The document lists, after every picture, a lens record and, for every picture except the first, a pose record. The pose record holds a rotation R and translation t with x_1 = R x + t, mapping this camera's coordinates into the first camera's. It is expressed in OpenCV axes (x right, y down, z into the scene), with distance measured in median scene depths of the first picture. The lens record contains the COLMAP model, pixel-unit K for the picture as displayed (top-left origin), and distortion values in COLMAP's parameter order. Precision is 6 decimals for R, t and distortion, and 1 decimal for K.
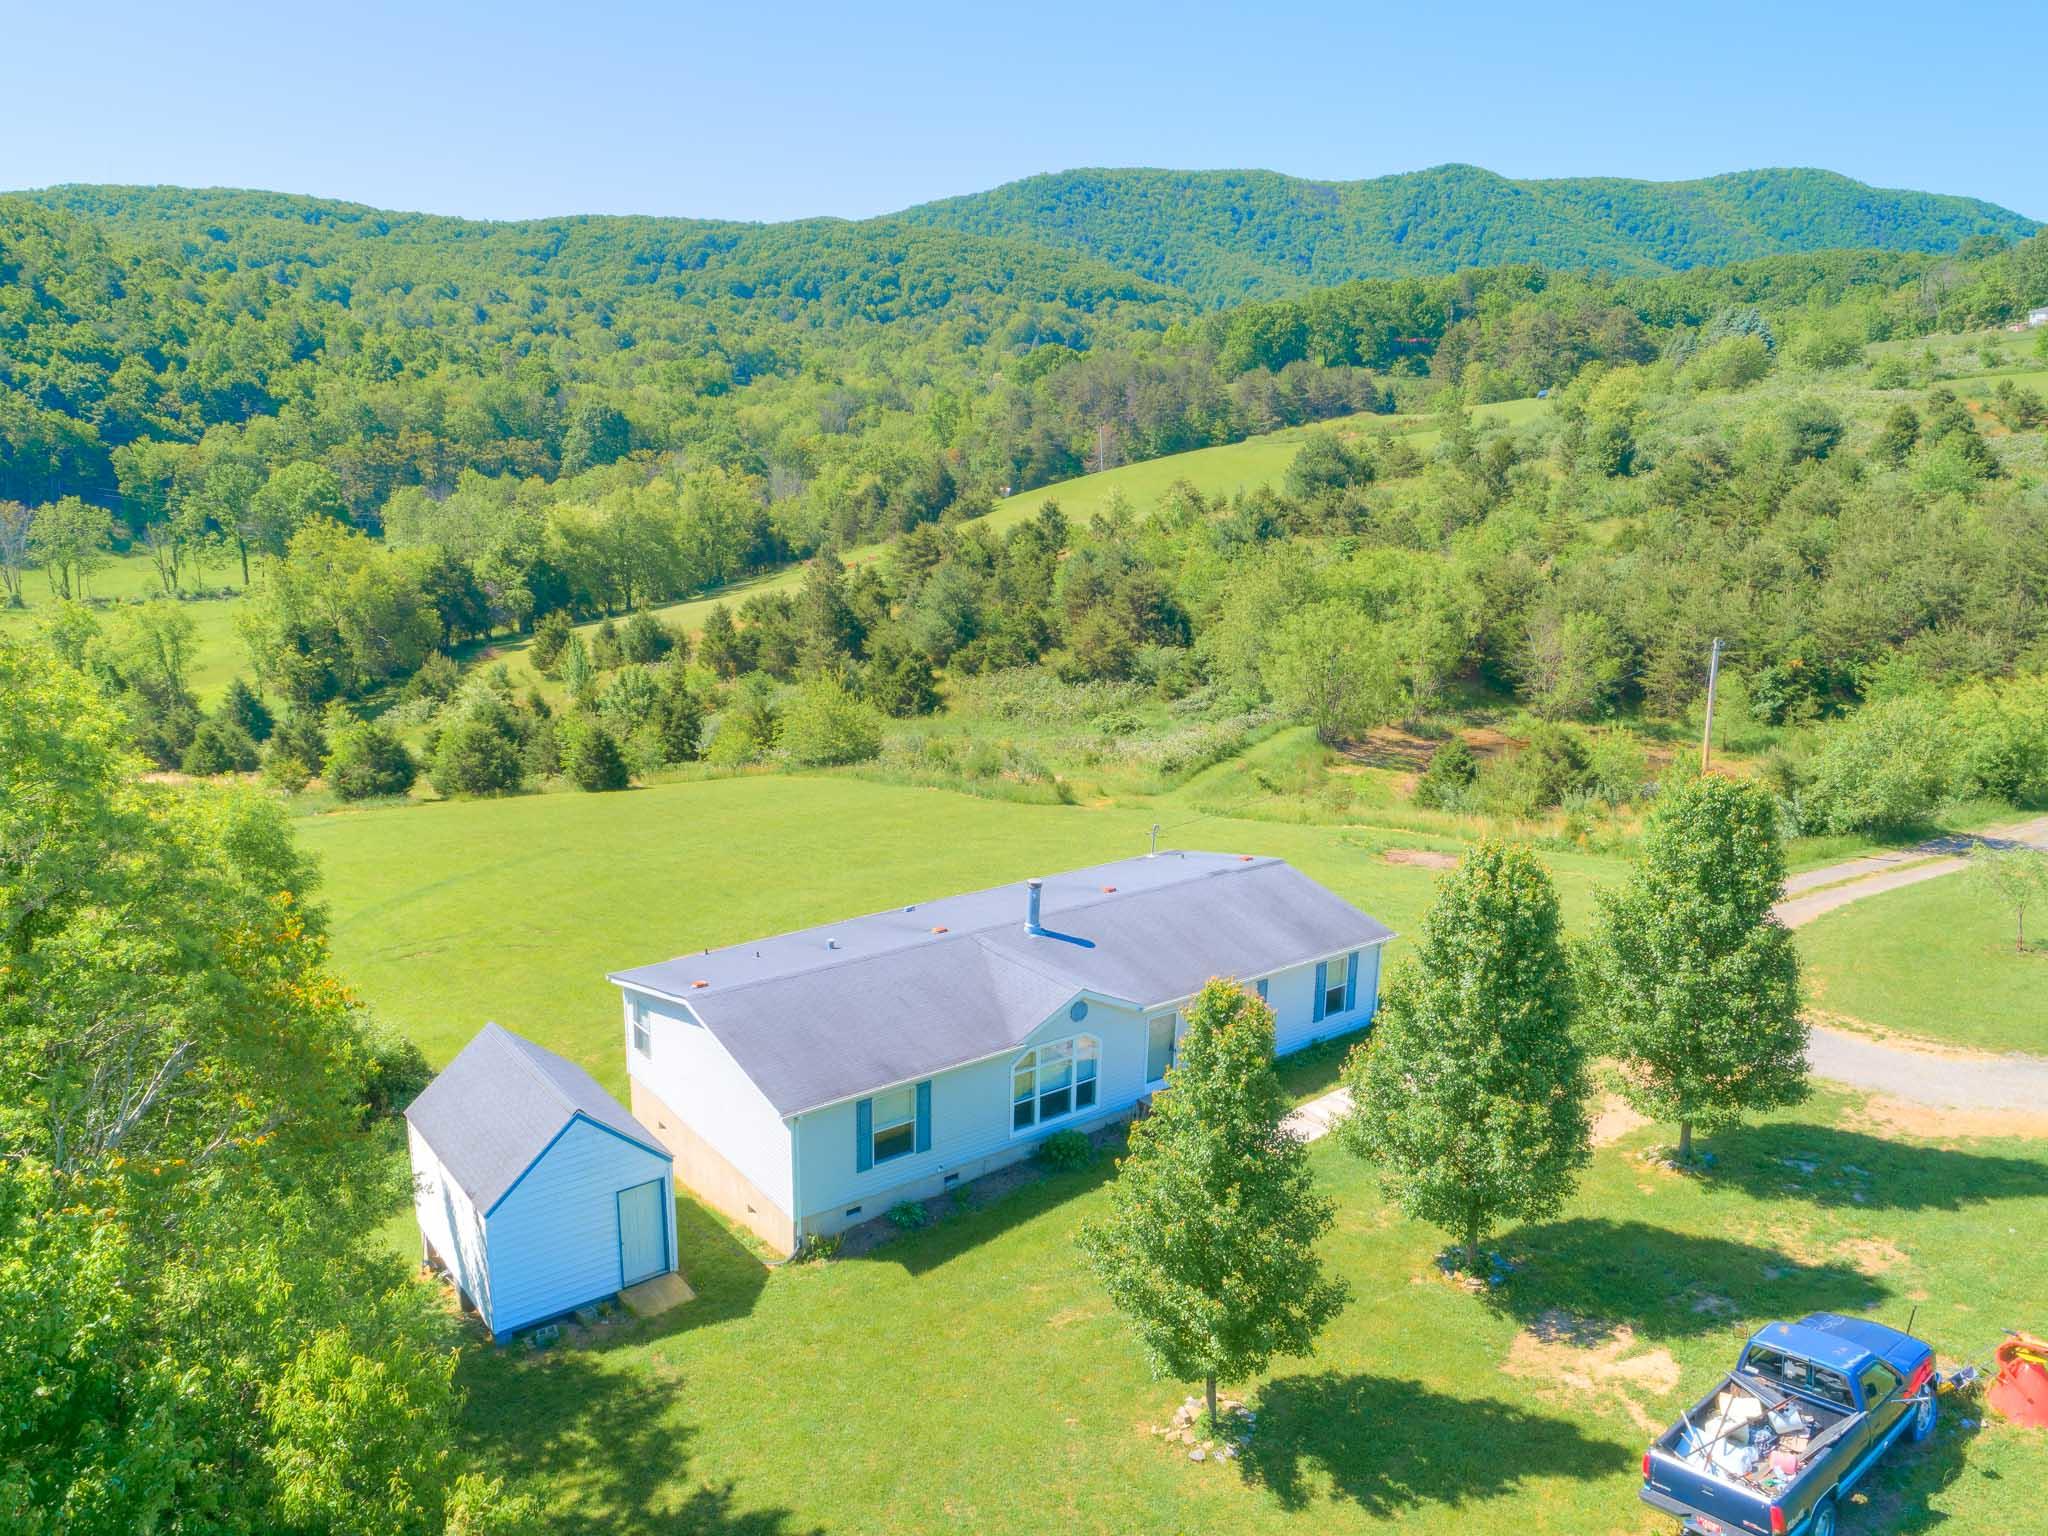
lens RADIAL K [[1551.2, 0, 1019.6], [0, 1551.2, 770.4], [0, 0, 1]] dist [-0.021041, 0.009983]
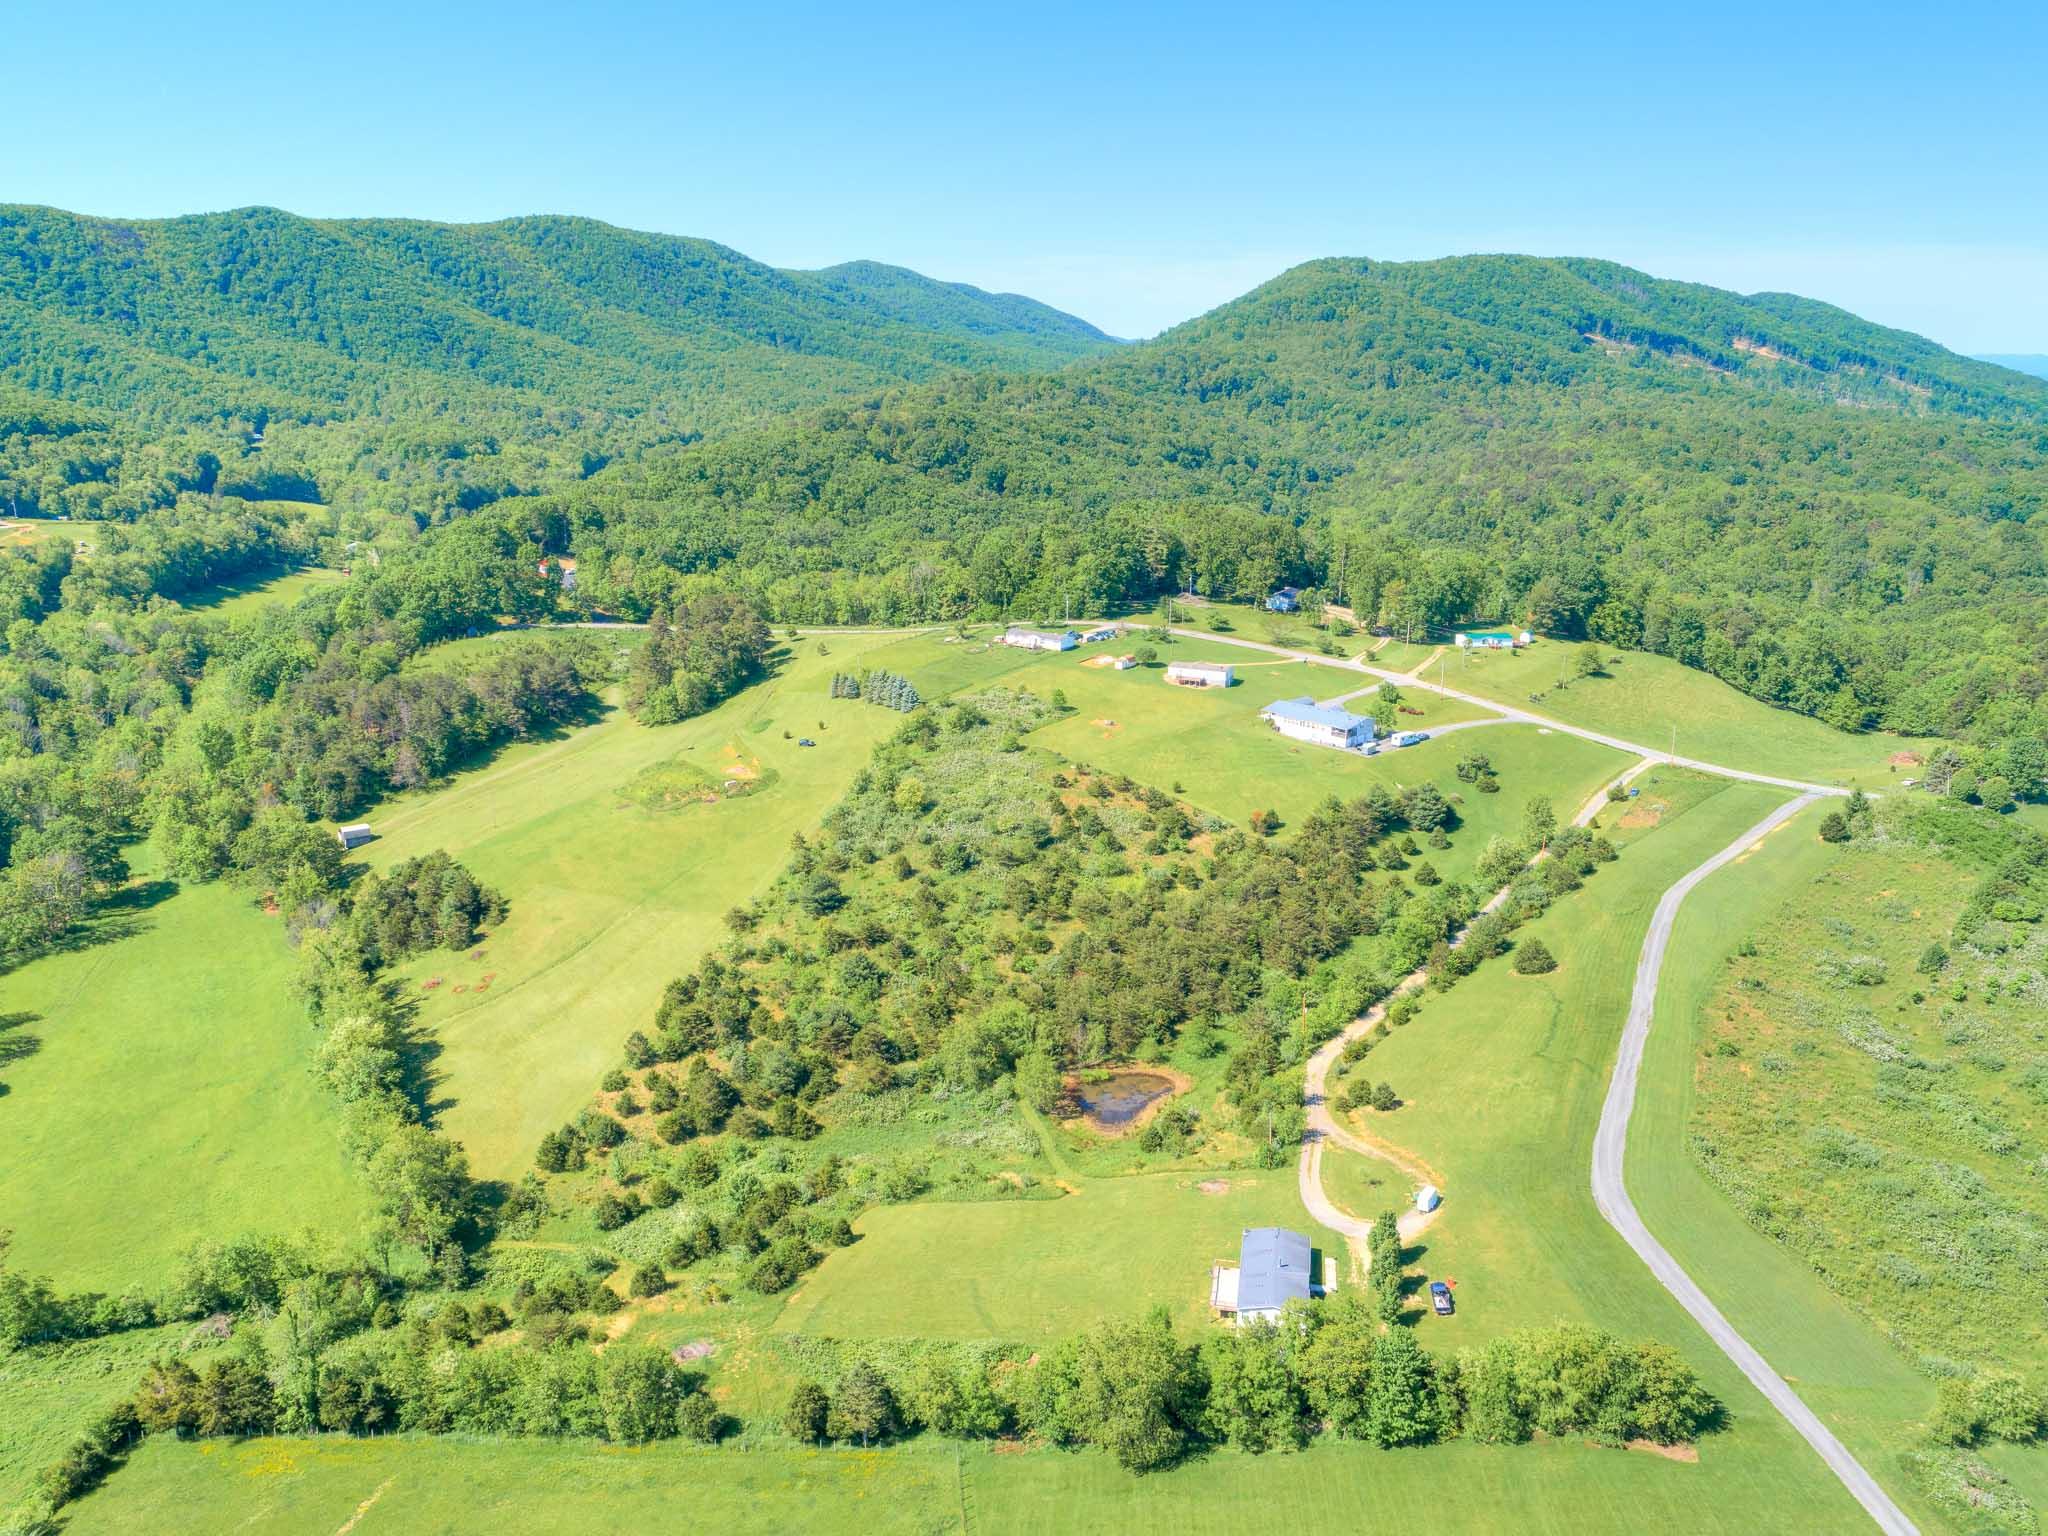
lens RADIAL K [[1551.2, 0, 1038.1], [0, 1551.2, 756.2], [0, 0, 1]] dist [-0.021041, 0.009983]
pose [[0.727879, -0.180175, 0.661611, -0.676345], [0.170237, 0.982136, 0.080175, -0.389725], [-0.664237, 0.054273, 0.745549, -0.442935]]
